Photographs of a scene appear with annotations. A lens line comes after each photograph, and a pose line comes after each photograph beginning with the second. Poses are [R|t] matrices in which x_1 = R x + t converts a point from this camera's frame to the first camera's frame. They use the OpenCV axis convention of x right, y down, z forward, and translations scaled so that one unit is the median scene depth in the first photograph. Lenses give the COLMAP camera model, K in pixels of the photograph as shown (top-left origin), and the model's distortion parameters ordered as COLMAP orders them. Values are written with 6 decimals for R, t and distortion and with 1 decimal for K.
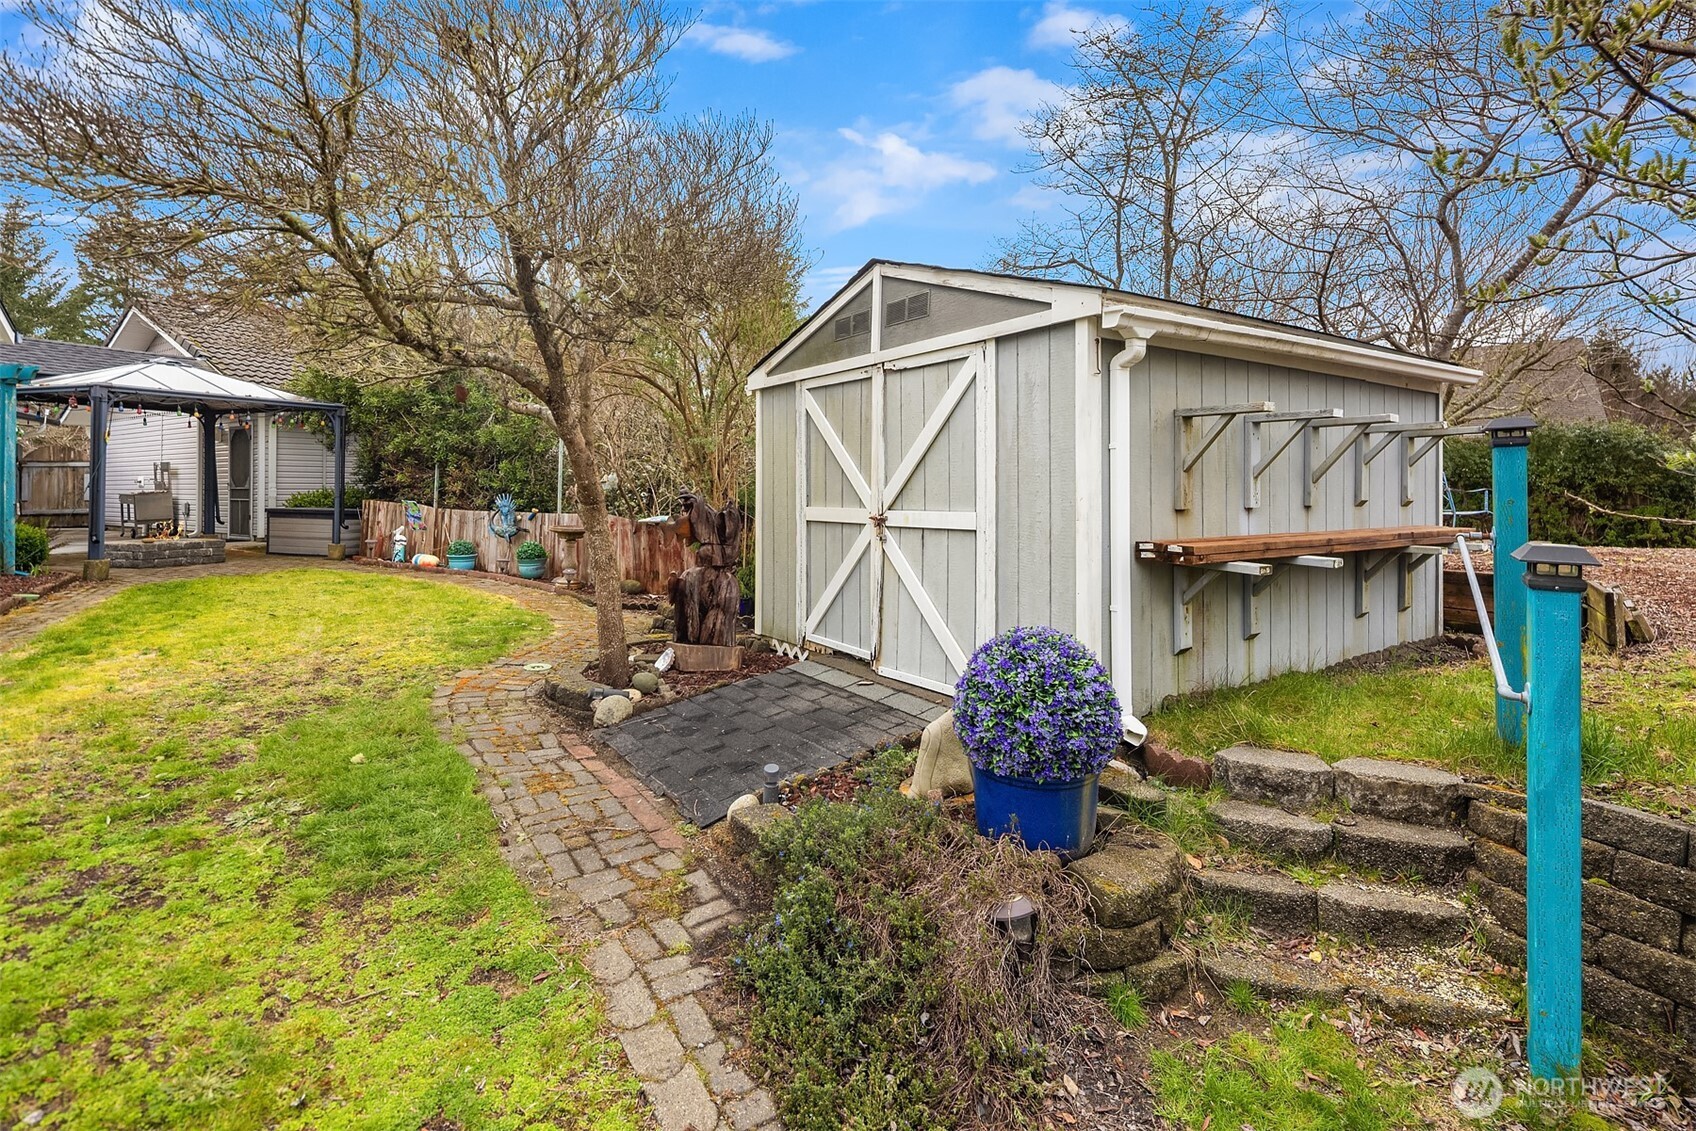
lens RADIAL K [[784.1, 0, 856.0], [0, 784.1, 485.1], [0, 0, 1]] dist [0.001917, 0.000103]
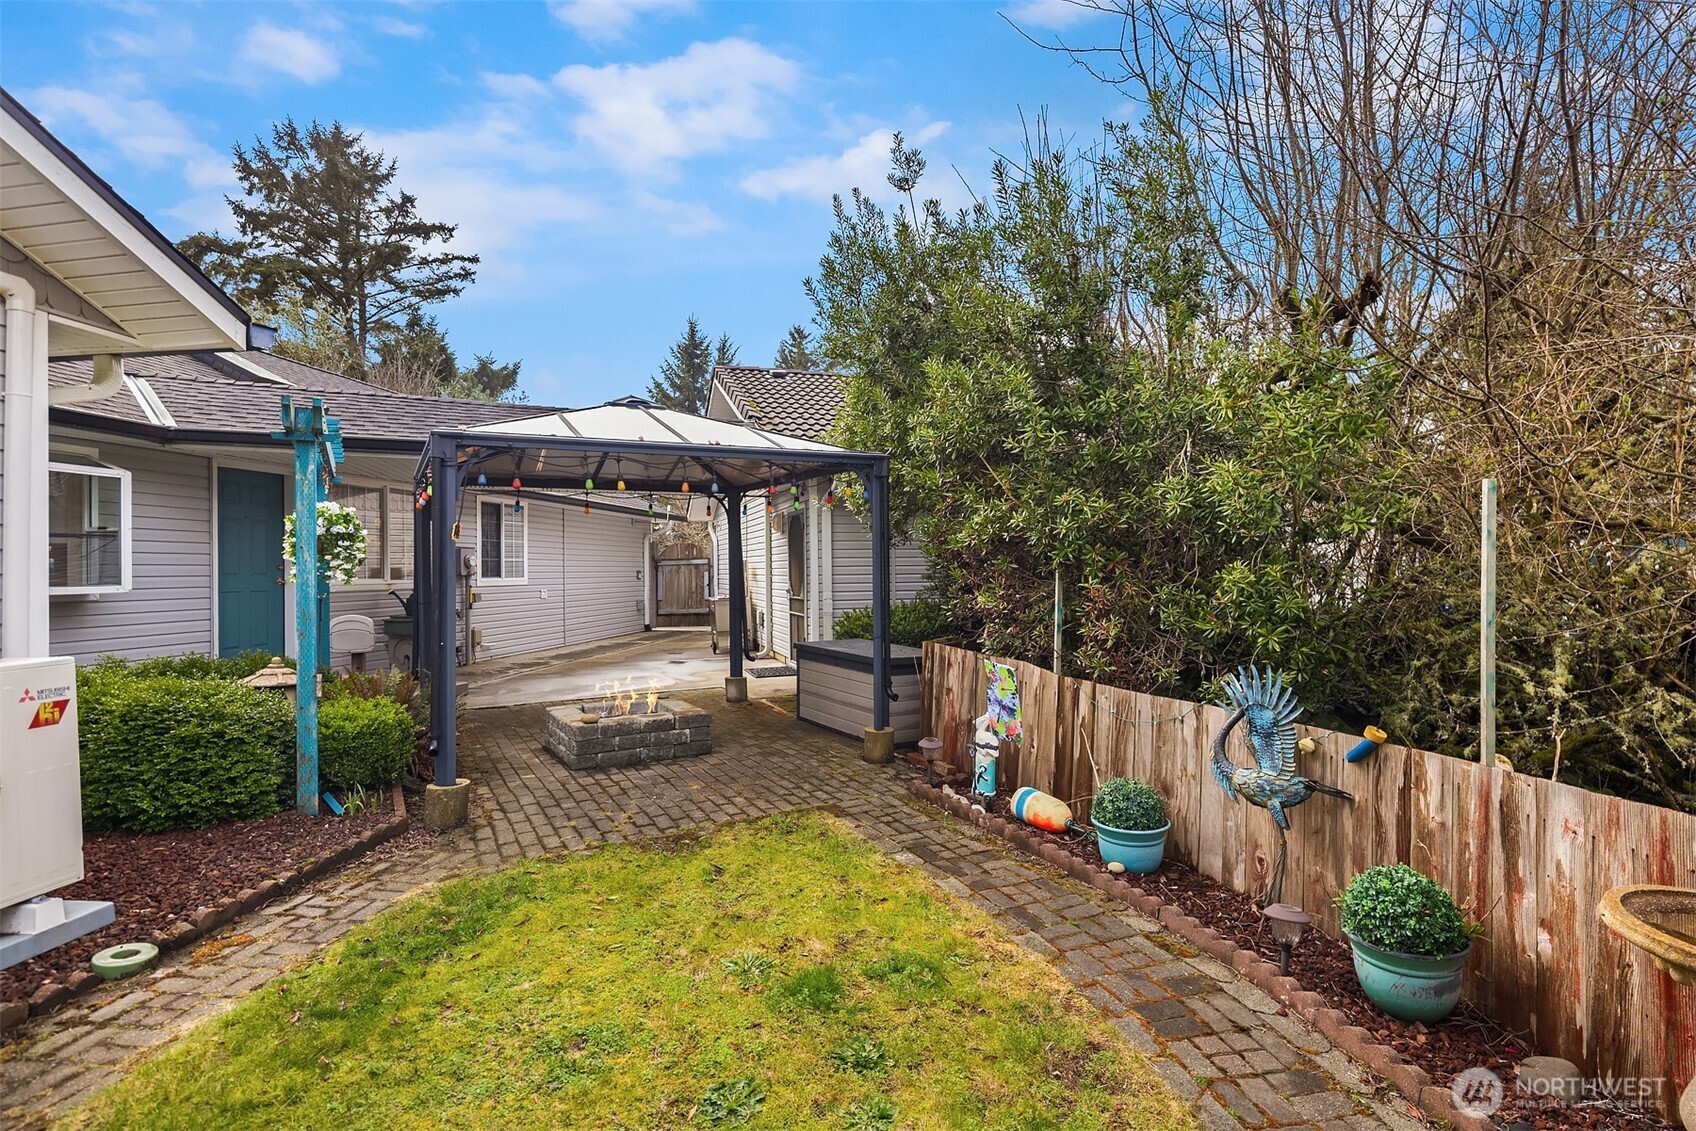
lens RADIAL K [[823.1, 0, 848.0], [0, 823.1, 565.5], [0, 0, 1]] dist [-0.003510, -0.002268]
pose [[0.756513, -0.013022, -0.653849, -0.327875], [0.018983, 0.999818, 0.002052, -0.032399], [0.653703, -0.013965, 0.756623, 0.586073]]
